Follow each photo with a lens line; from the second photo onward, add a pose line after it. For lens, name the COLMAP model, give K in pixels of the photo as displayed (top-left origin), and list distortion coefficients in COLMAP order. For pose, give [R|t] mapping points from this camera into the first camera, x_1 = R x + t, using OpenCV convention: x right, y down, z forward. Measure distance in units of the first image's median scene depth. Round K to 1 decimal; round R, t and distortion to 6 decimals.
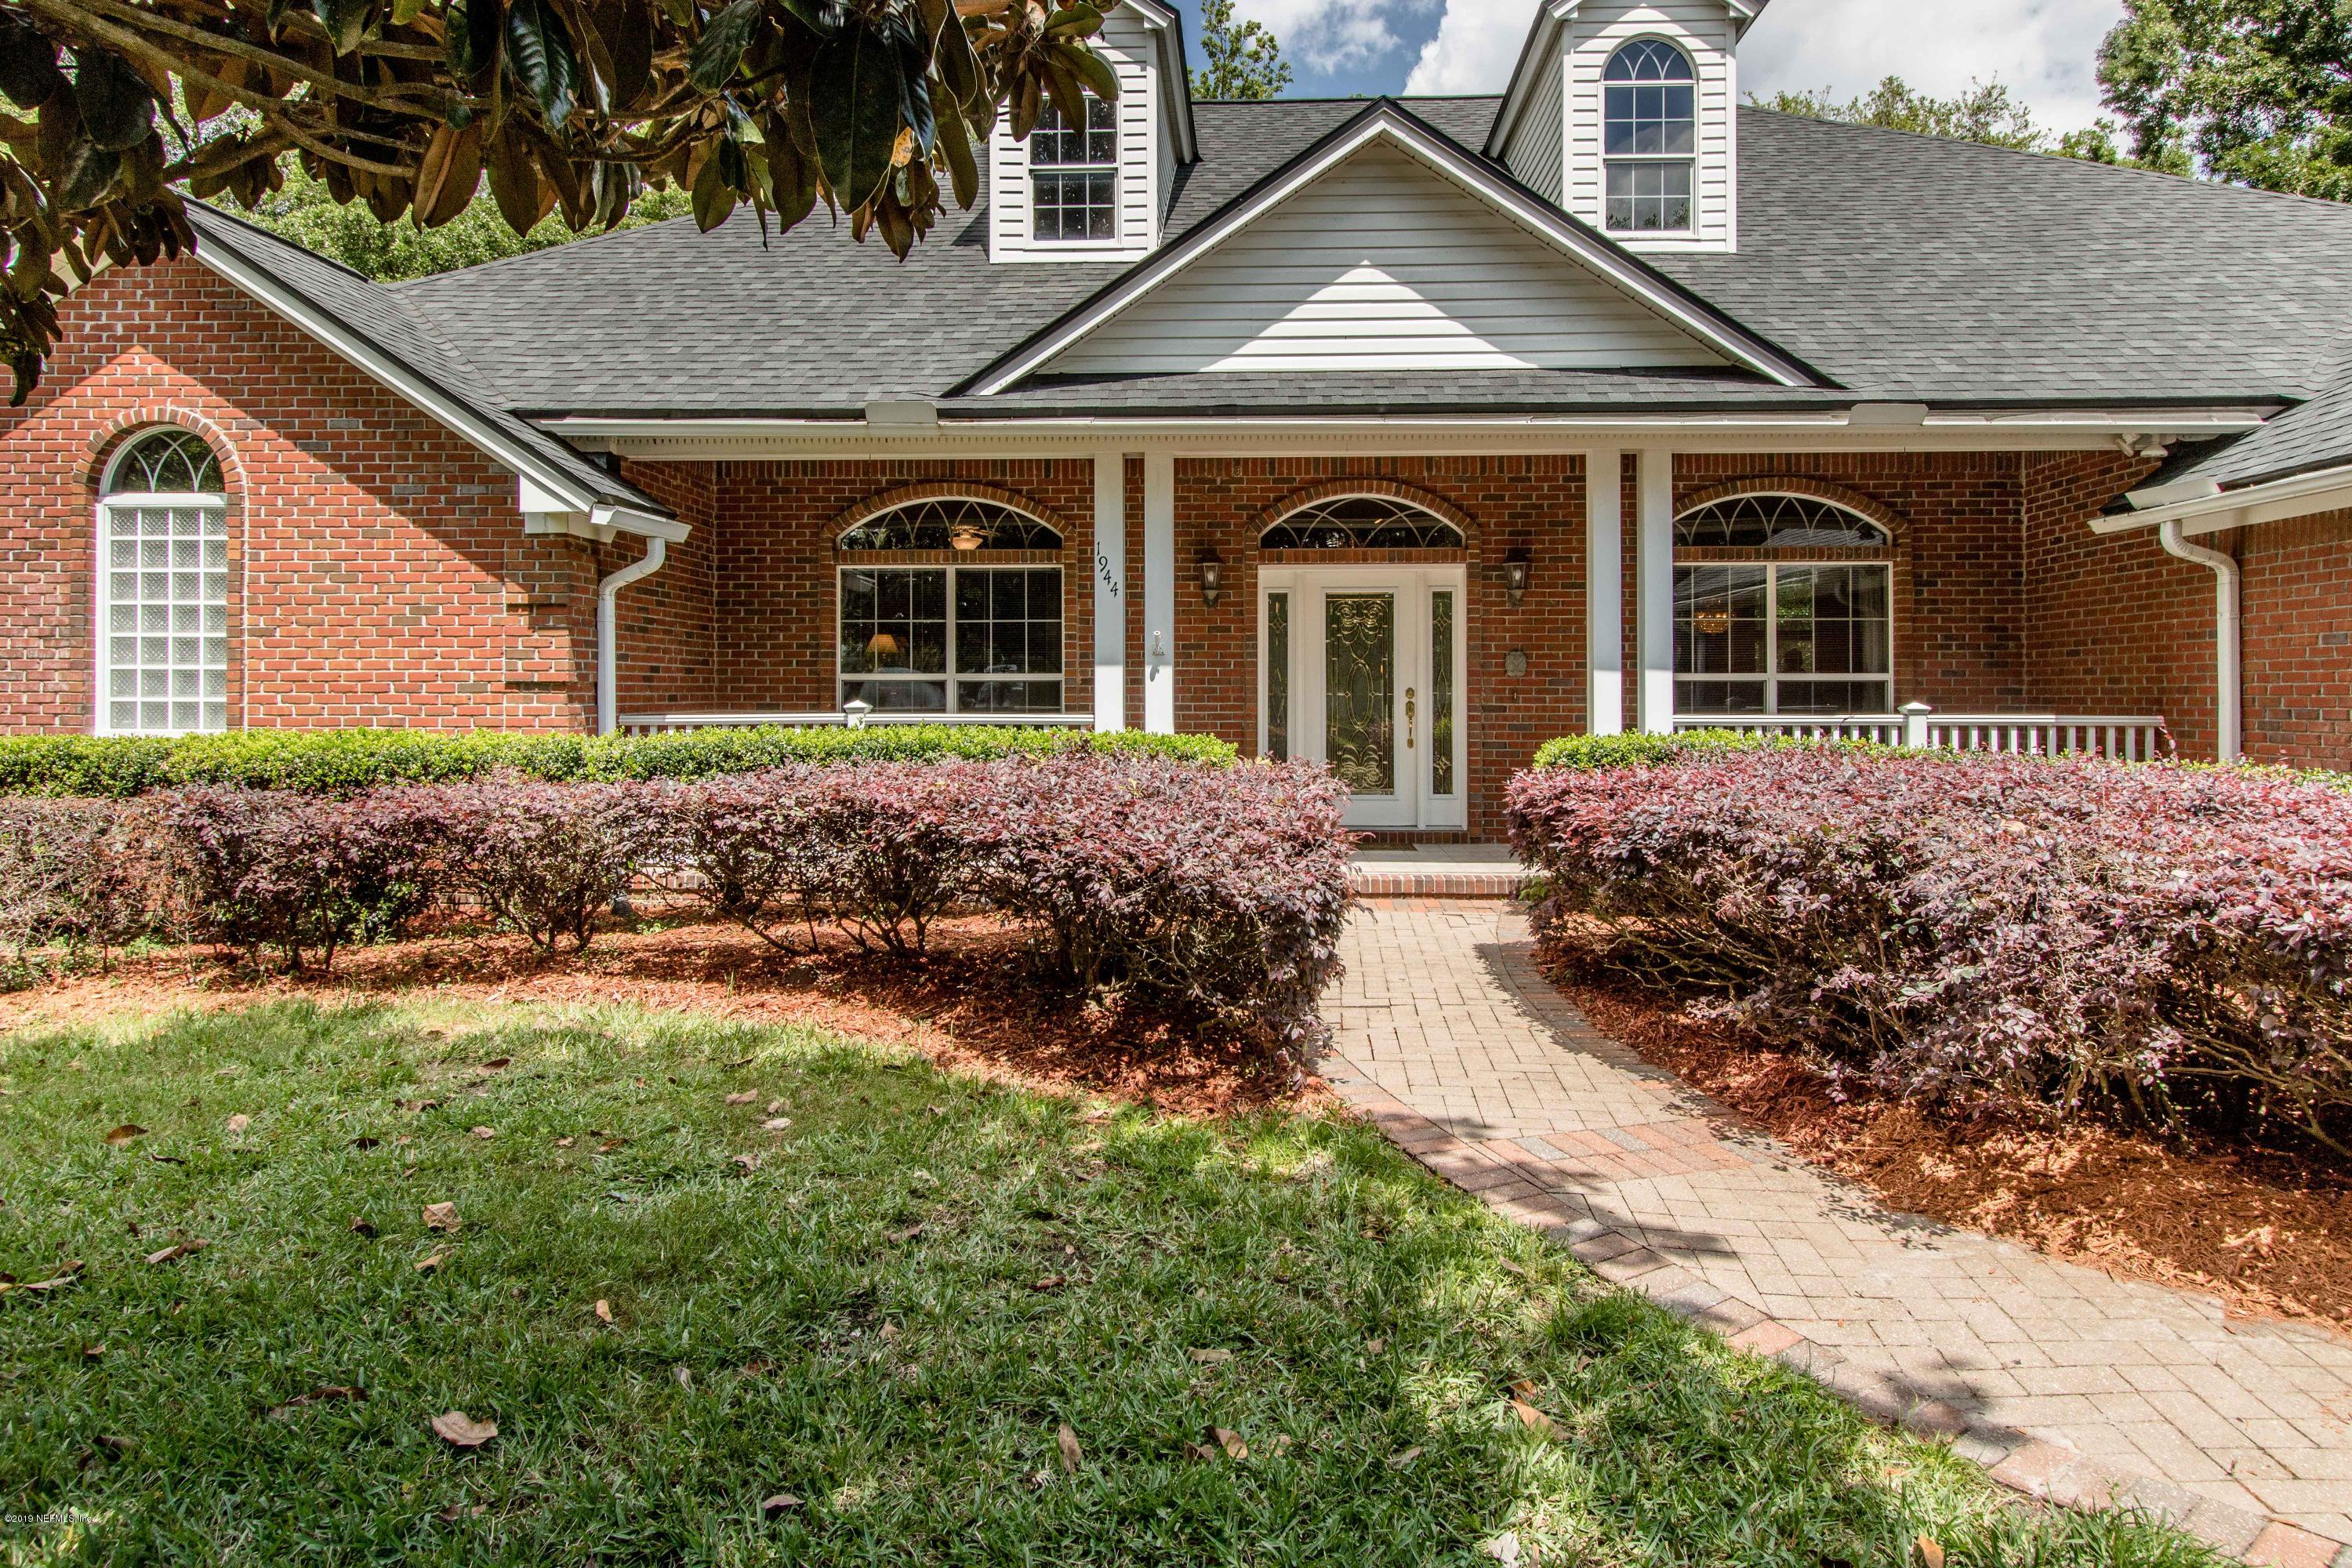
lens RADIAL K [[1405.0, 0, 1177.9], [0, 1405.0, 783.0], [0, 0, 1]] dist [0.005220, 0.001528]
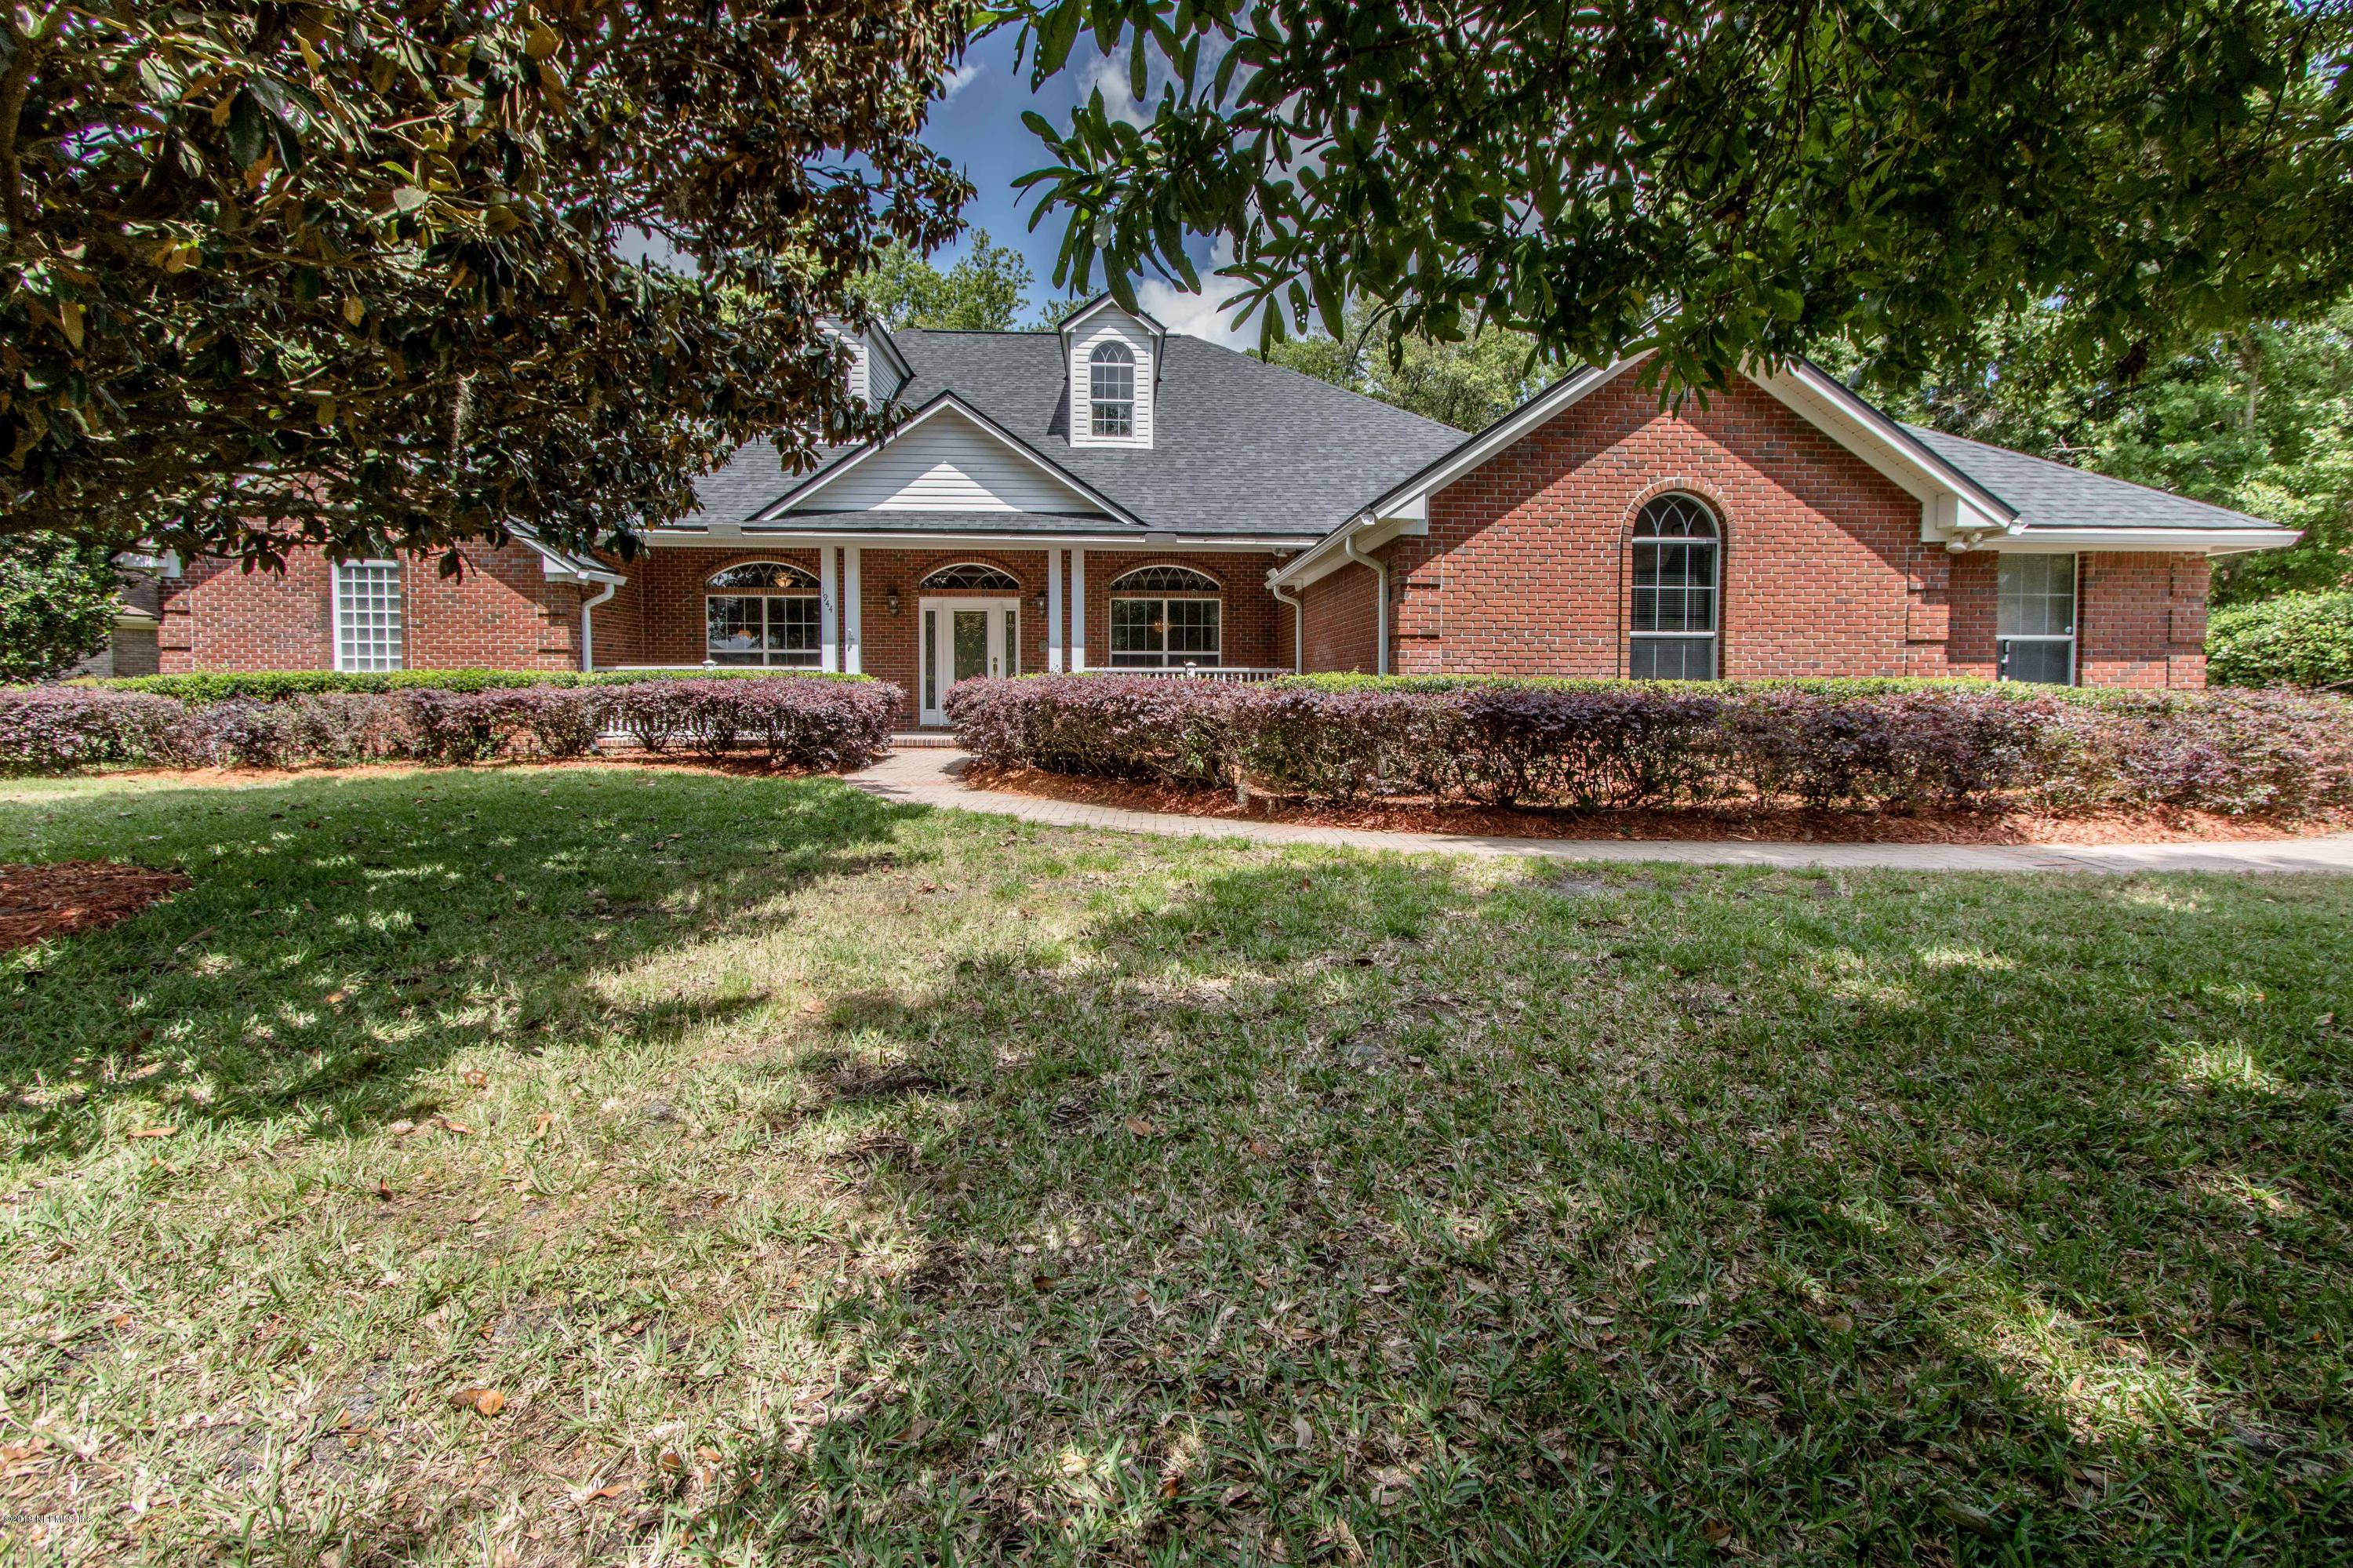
lens RADIAL K [[1089.7, 0, 1174.4], [0, 1089.7, 780.5], [0, 0, 1]] dist [0.009418, -0.000590]
pose [[0.993820, -0.009702, 0.110576, 0.300078], [0.006848, 0.999634, 0.026169, 0.089583], [-0.110789, -0.025250, 0.993523, -0.764764]]
